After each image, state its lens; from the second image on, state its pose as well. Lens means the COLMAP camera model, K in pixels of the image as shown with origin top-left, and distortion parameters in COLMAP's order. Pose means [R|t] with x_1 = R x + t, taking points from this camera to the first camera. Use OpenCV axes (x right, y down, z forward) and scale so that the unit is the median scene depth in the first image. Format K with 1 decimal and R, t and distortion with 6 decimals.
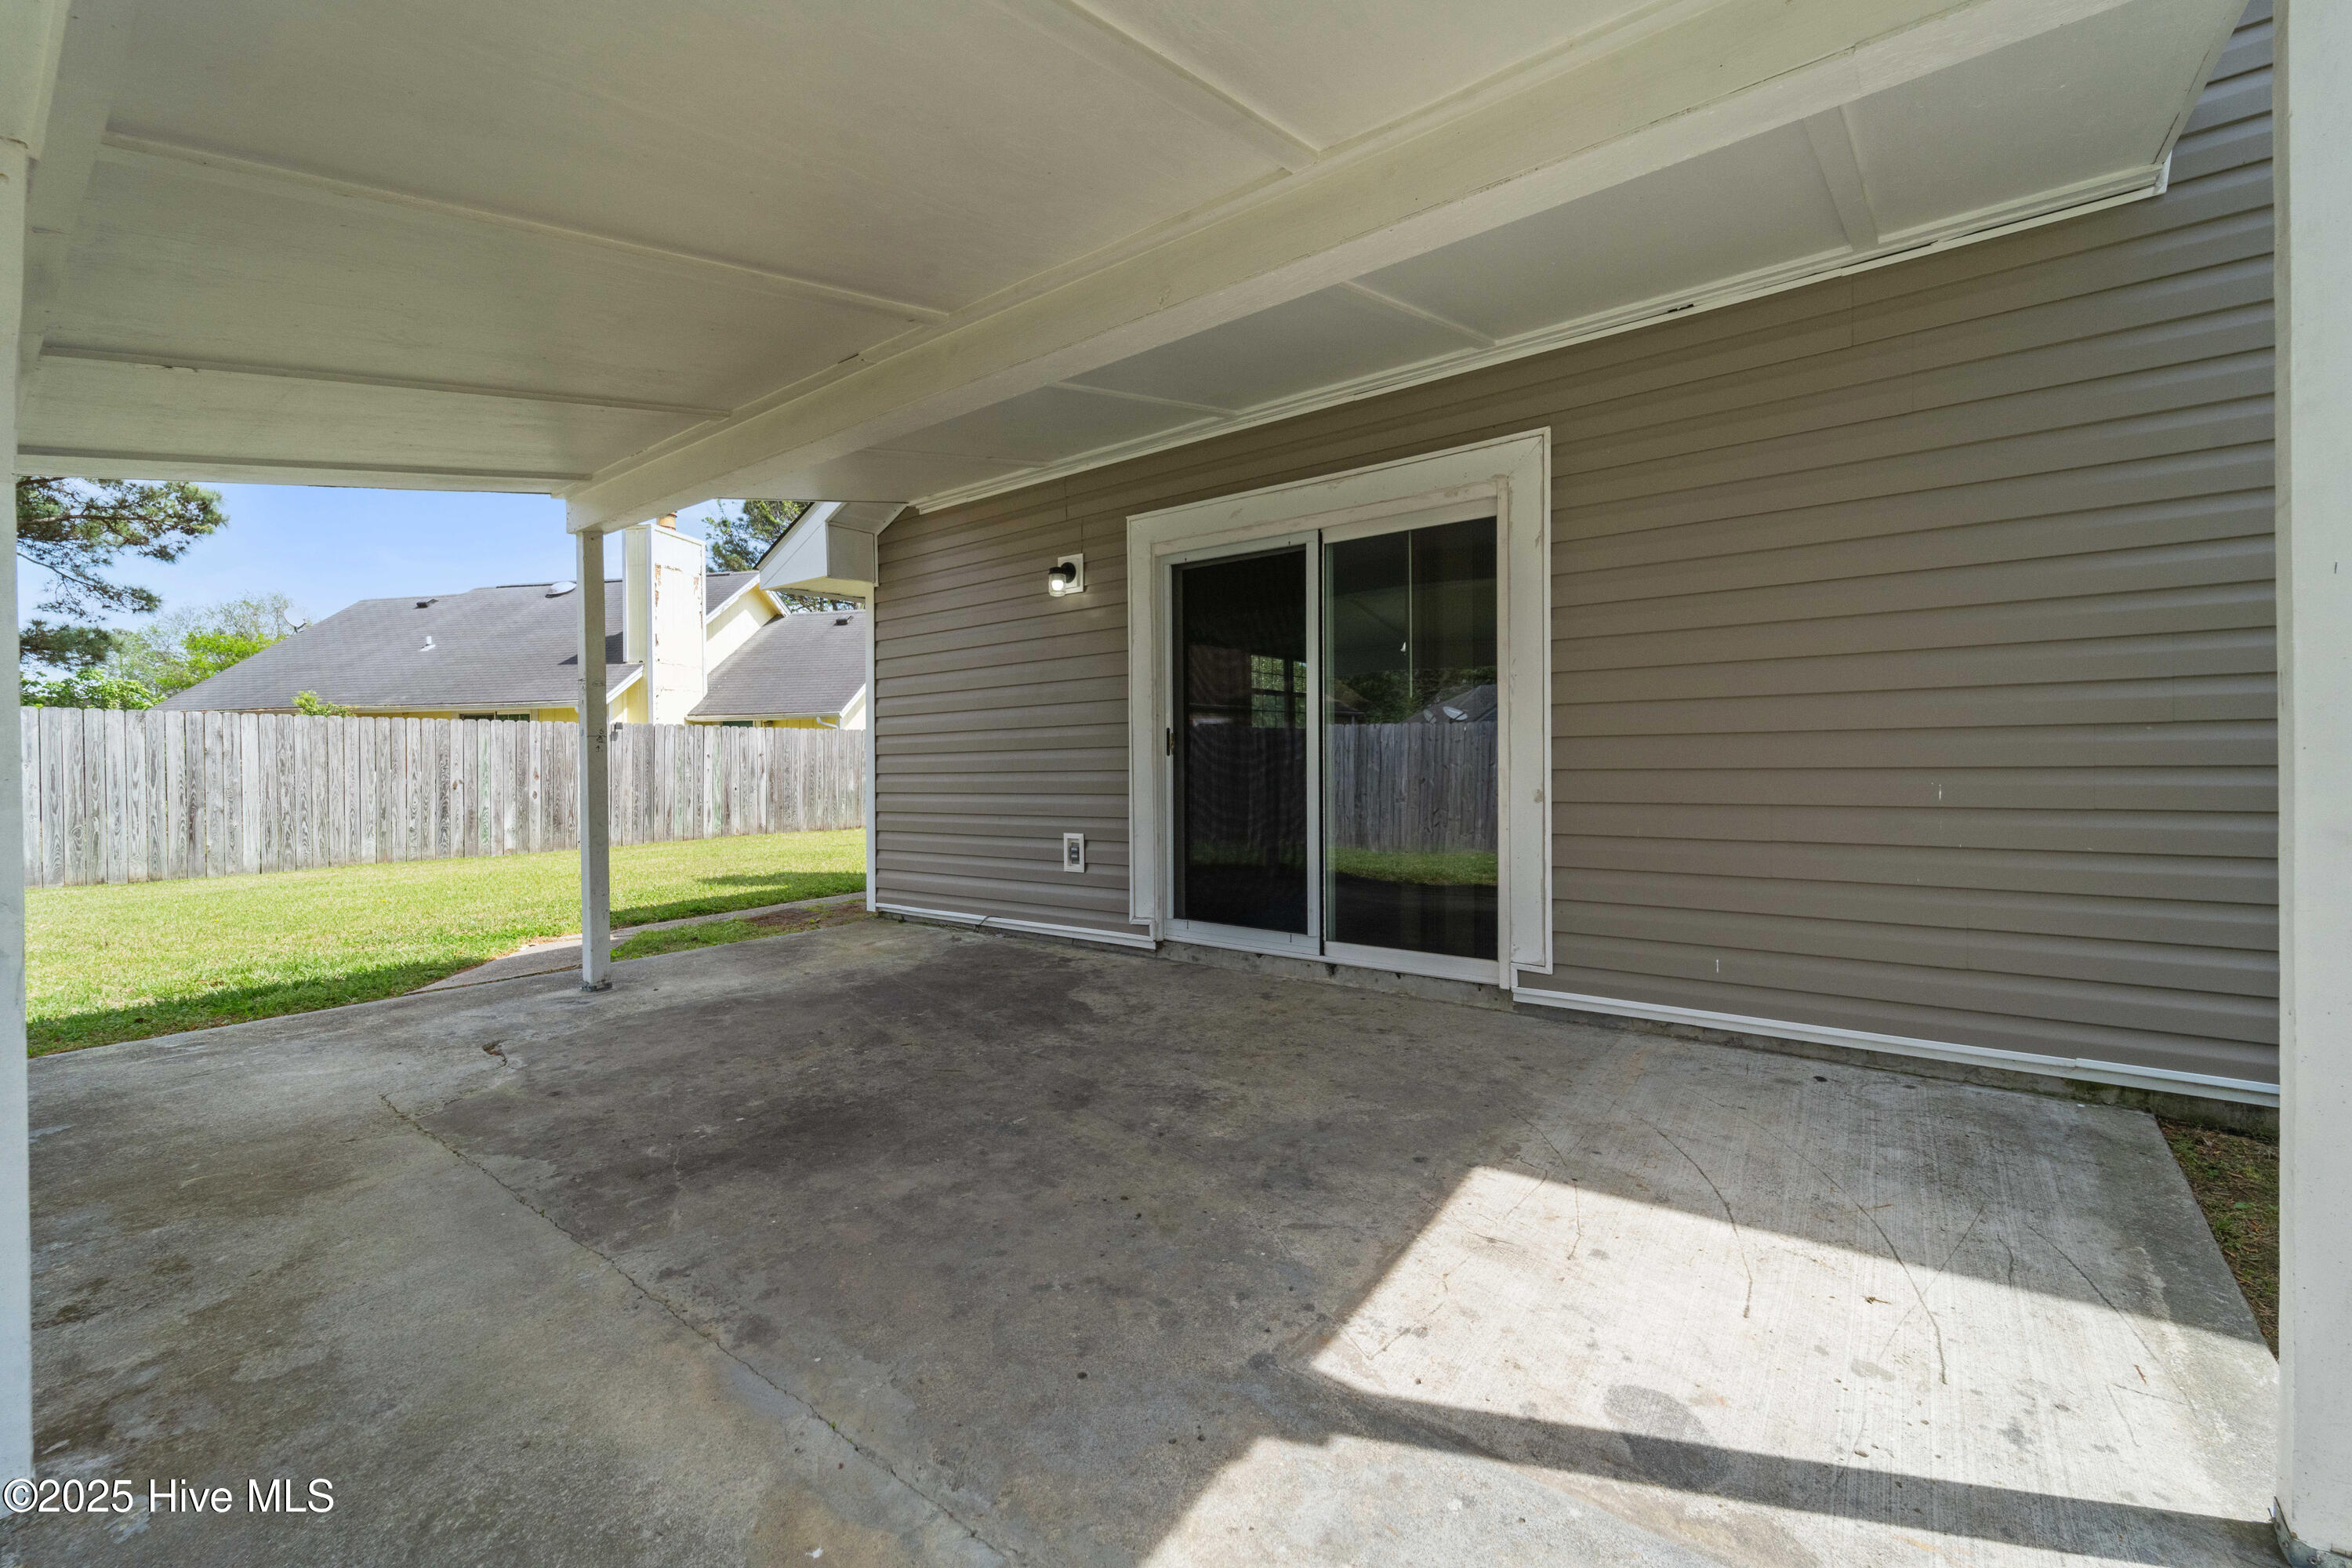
lens RADIAL K [[950.6, 0, 1168.2], [0, 950.6, 772.6], [0, 0, 1]] dist [0.004352, -0.003075]
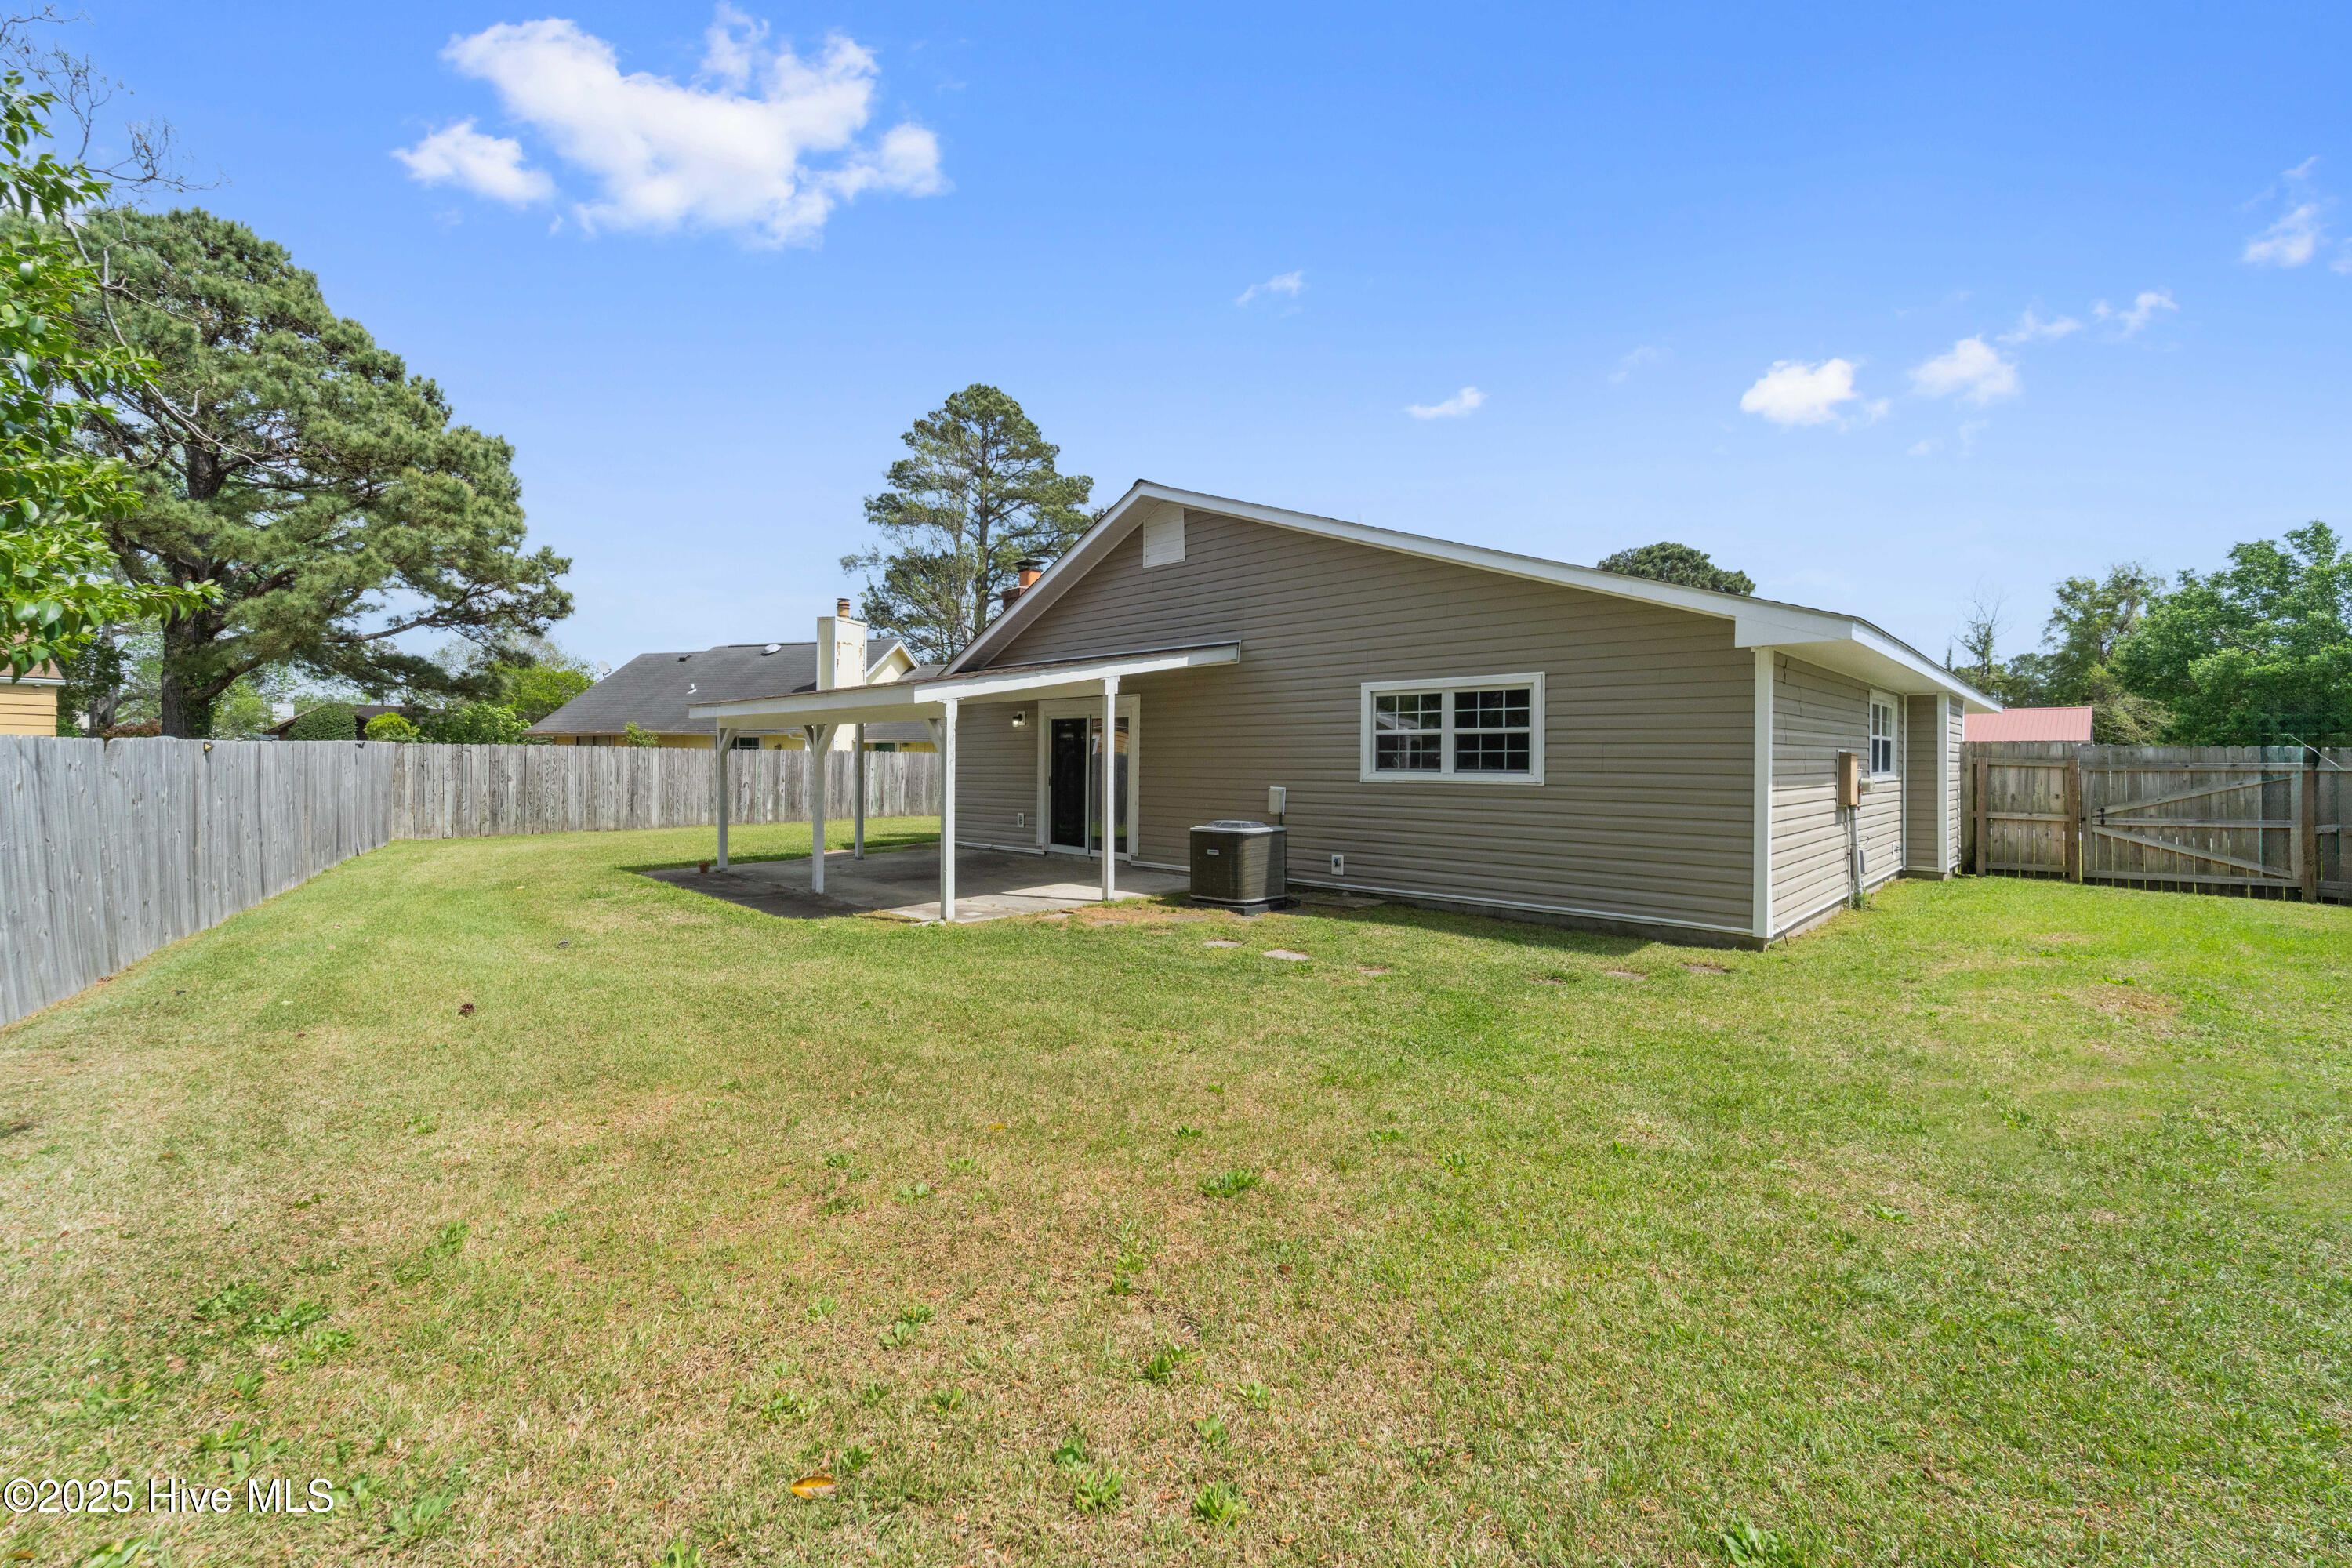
lens RADIAL K [[950.6, 0, 1181.8], [0, 950.6, 779.9], [0, 0, 1]] dist [0.004352, -0.003075]
pose [[0.994233, 0.018538, -0.105624, 0.277948], [-0.017524, 0.999791, 0.010519, -0.029462], [0.105797, -0.008607, 0.994350, -0.713071]]
